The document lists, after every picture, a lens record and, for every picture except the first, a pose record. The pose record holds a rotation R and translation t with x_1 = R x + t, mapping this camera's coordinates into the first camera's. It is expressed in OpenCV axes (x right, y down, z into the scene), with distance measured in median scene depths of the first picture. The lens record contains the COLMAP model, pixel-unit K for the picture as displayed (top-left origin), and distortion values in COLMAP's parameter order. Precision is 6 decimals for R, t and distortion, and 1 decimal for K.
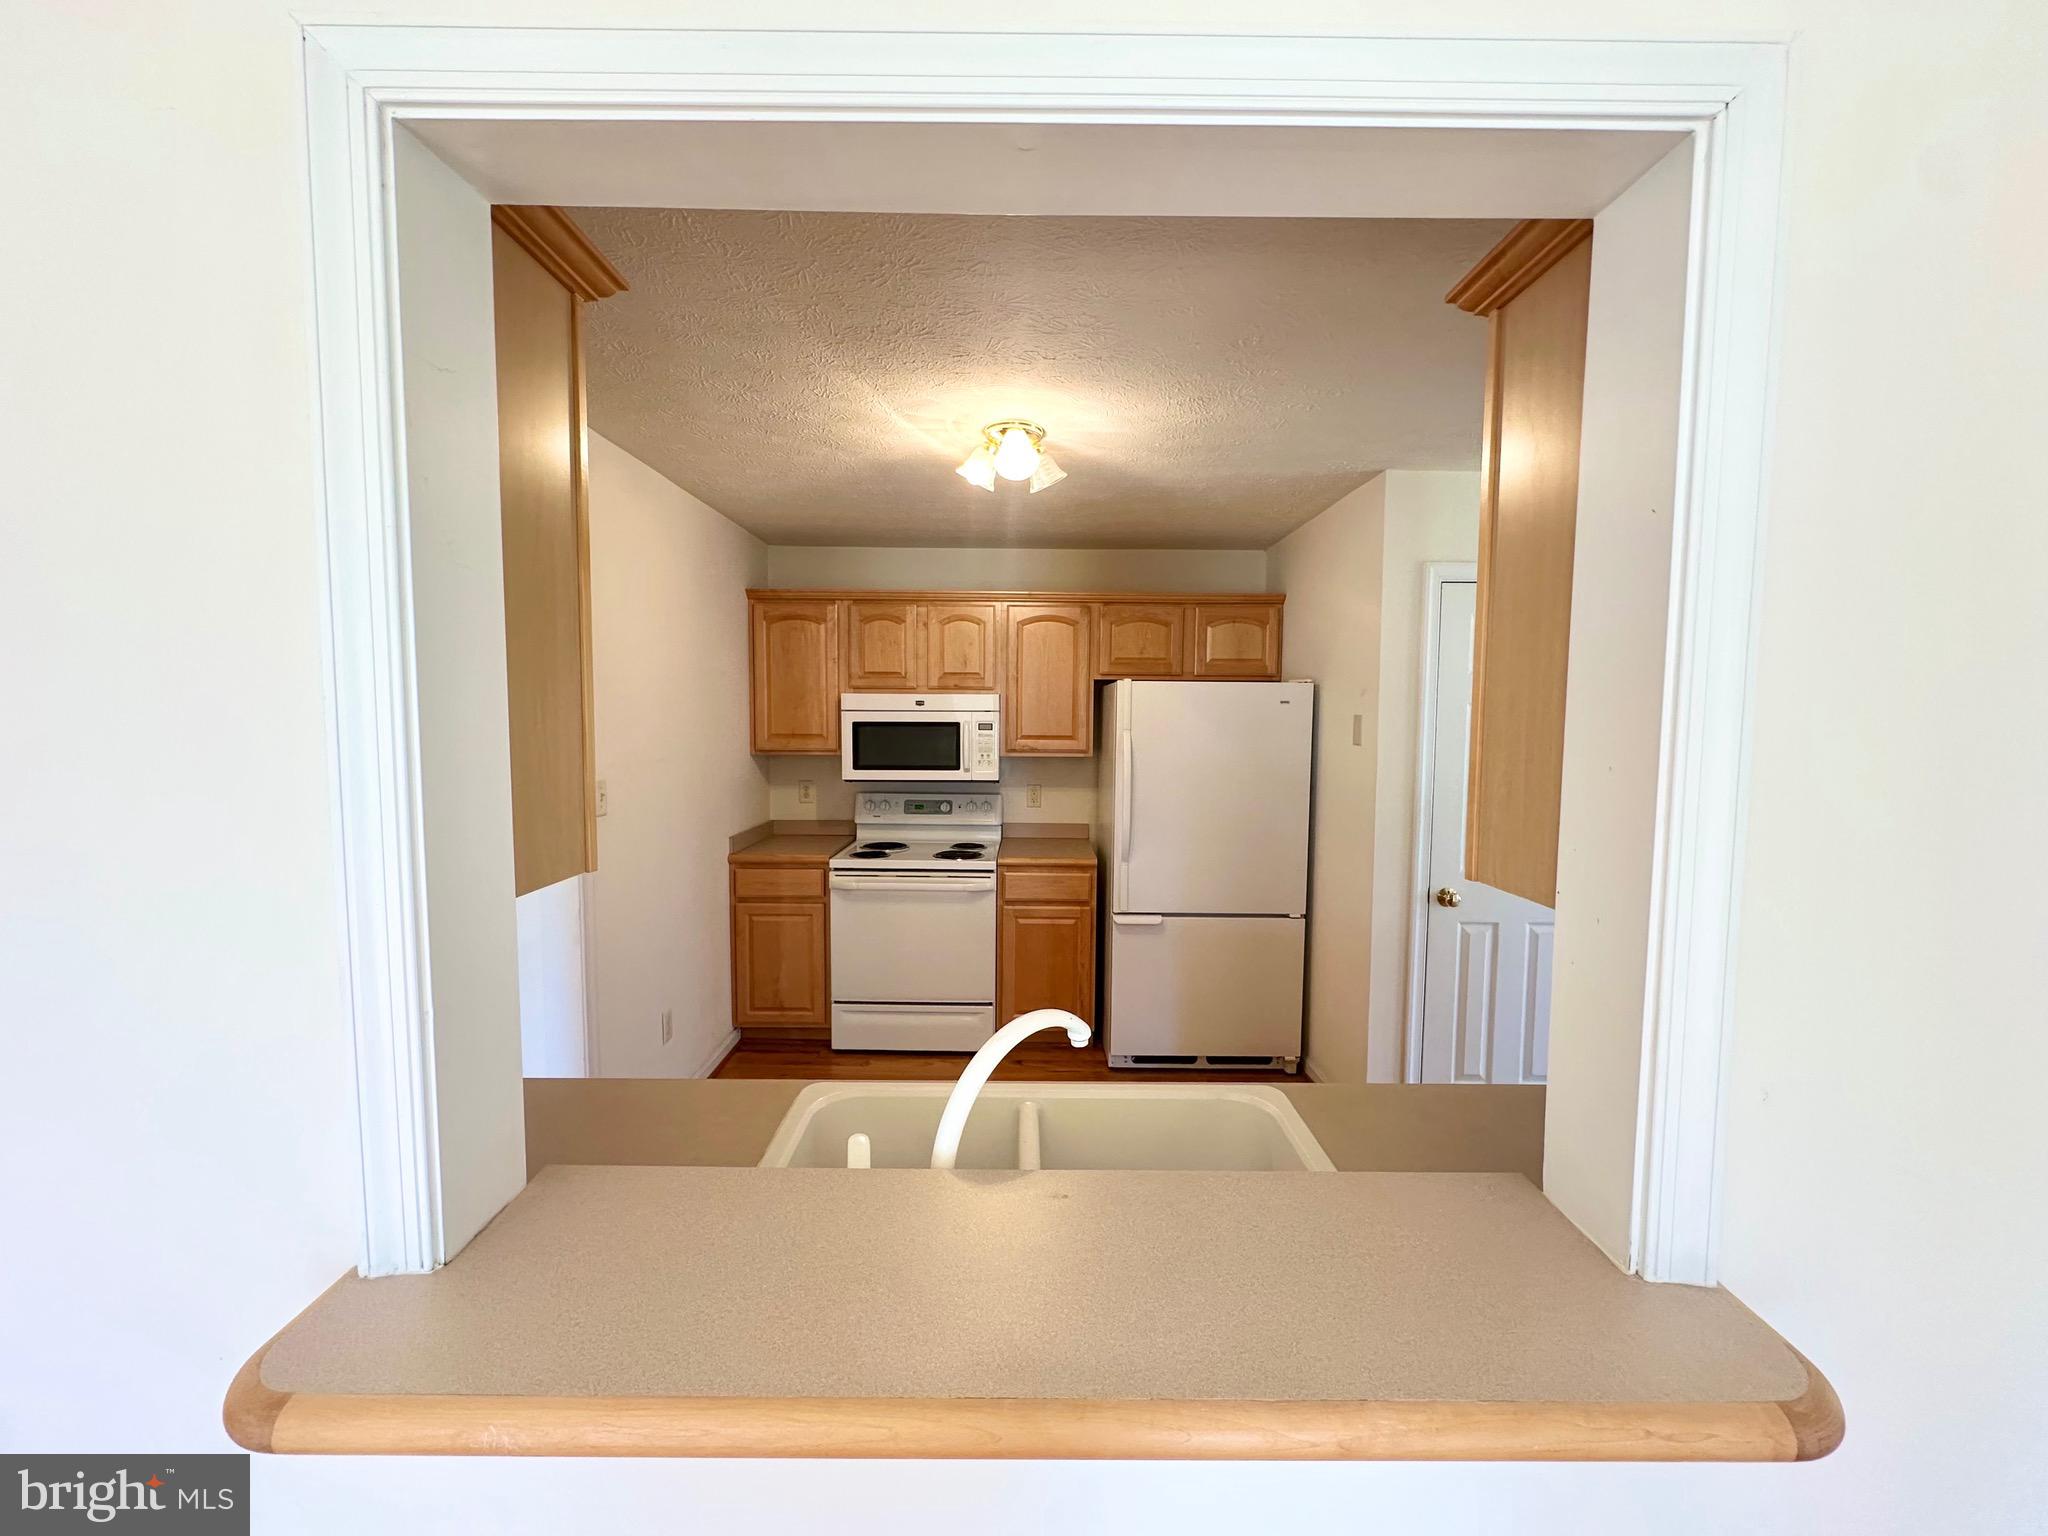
lens RADIAL K [[814.1, 0, 1023.5], [0, 814.1, 770.4], [0, 0, 1]] dist [-0.005519, 0.001306]
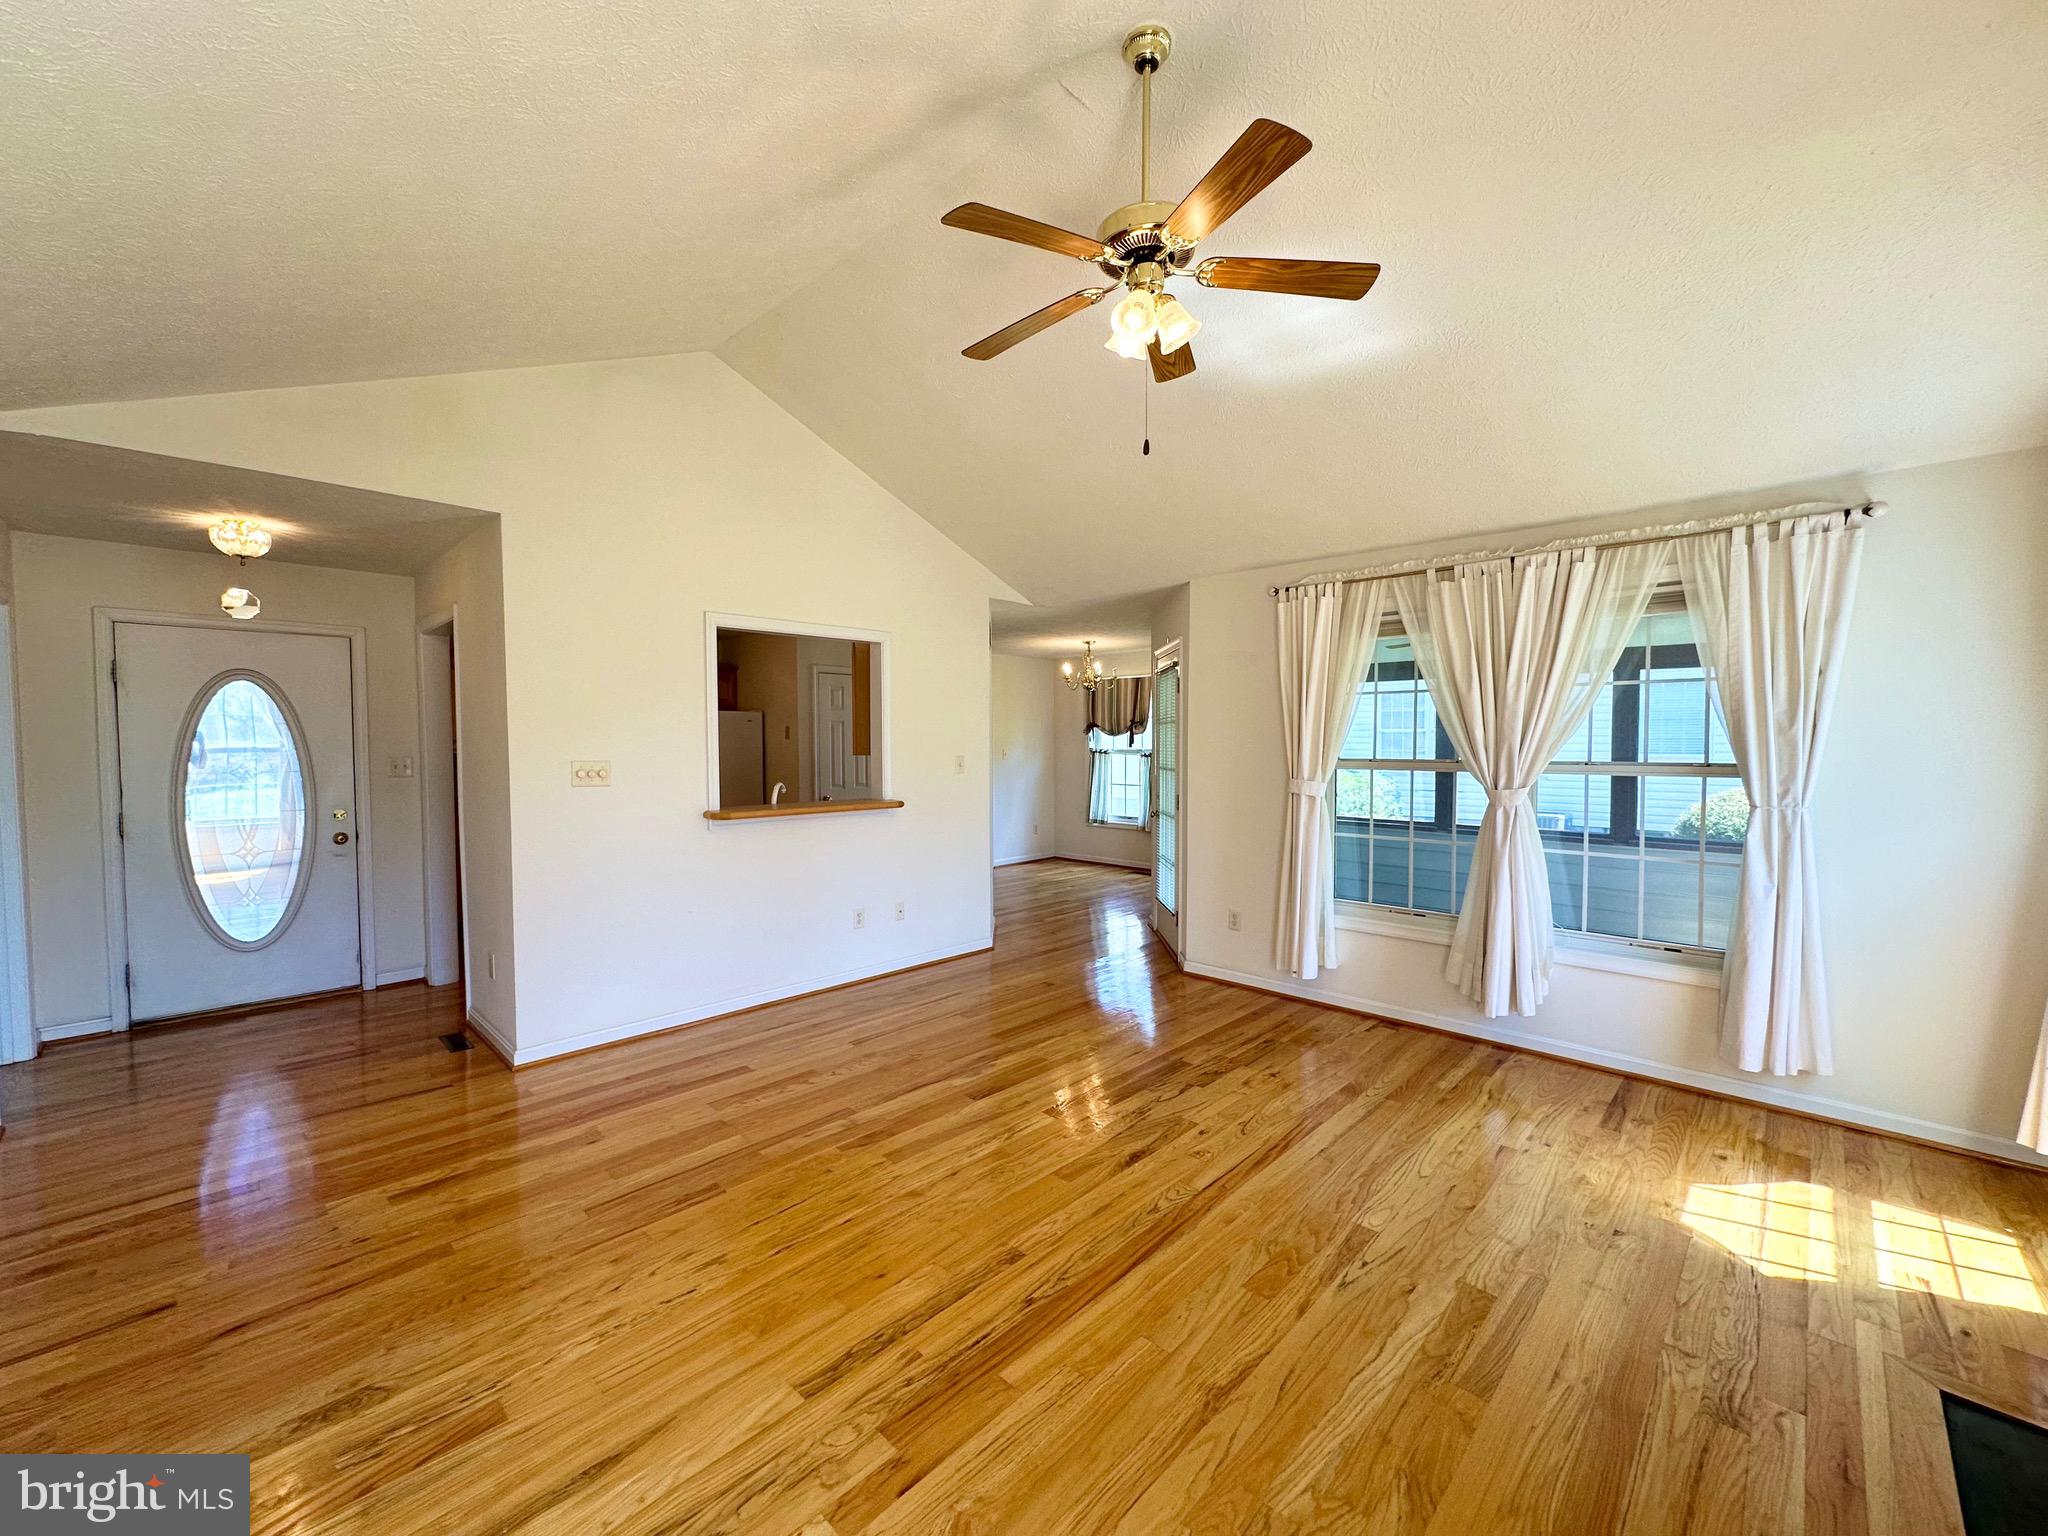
lens RADIAL K [[814.1, 0, 1021.1], [0, 814.1, 761.8], [0, 0, 1]] dist [-0.005519, 0.001306]
pose [[0.698159, -0.028179, 0.715388, -0.628999], [0.056995, 0.998241, -0.016302, 0.088481], [-0.713670, 0.052155, 0.698538, -0.873758]]
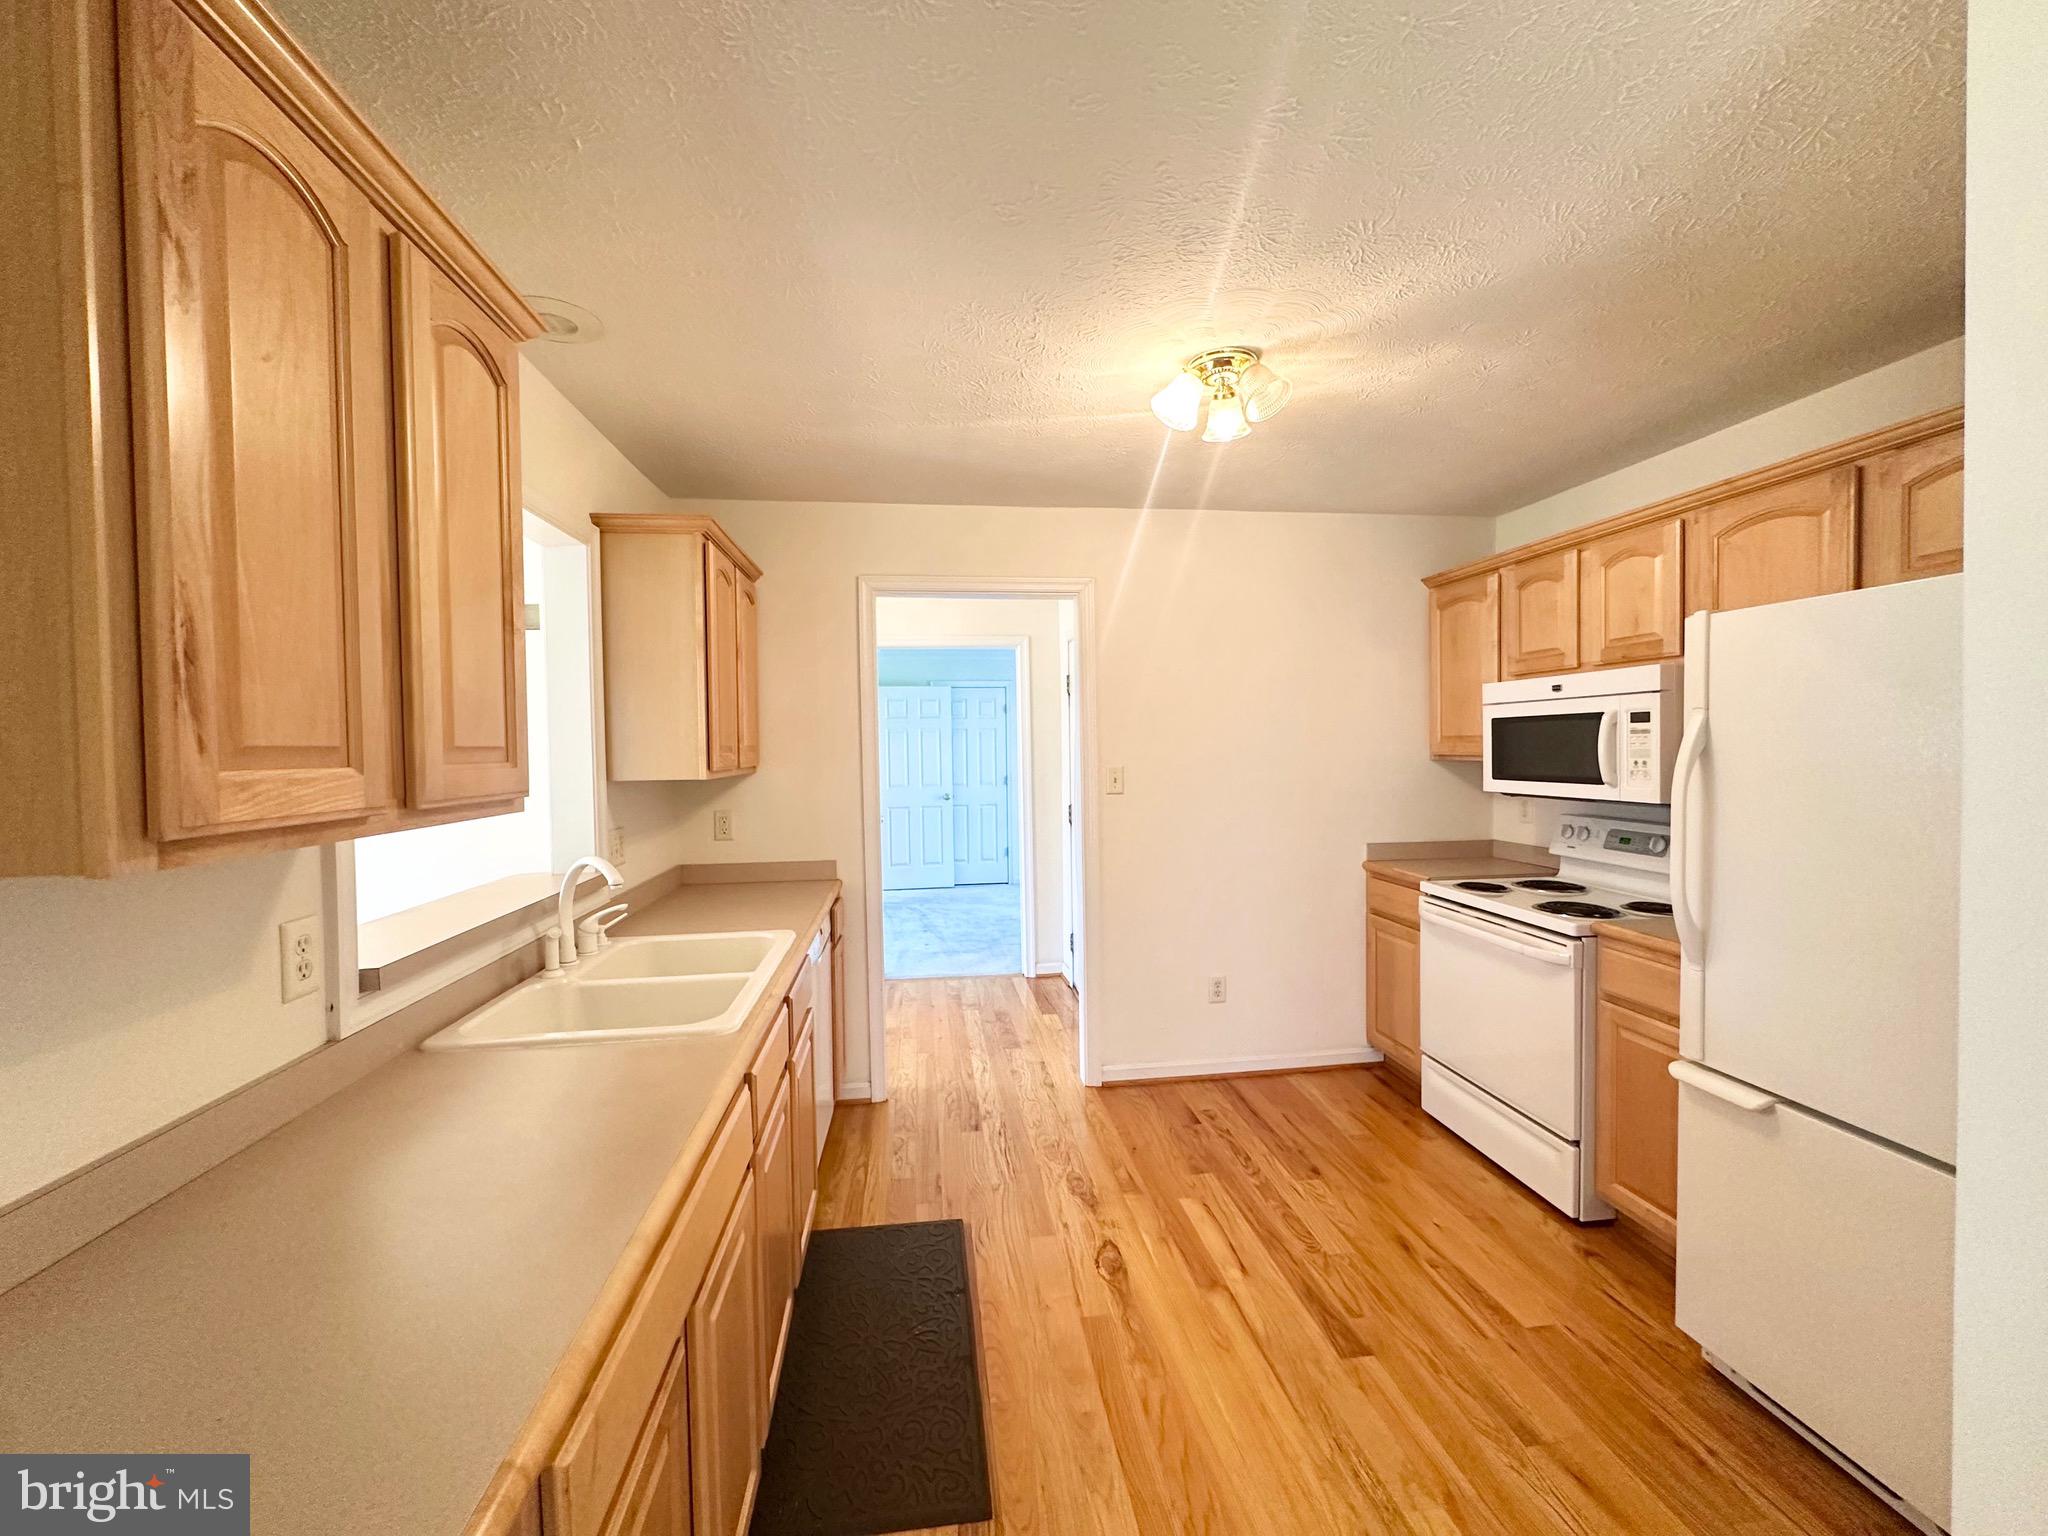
lens RADIAL K [[814.1, 0, 1013.8], [0, 814.1, 773.2], [0, 0, 1]] dist [-0.005519, 0.001306]
pose [[0.115374, 0.023636, -0.993041, 0.521516], [-0.054760, 0.998348, 0.017400, 0.005039], [0.991812, 0.052372, 0.116478, 0.447737]]
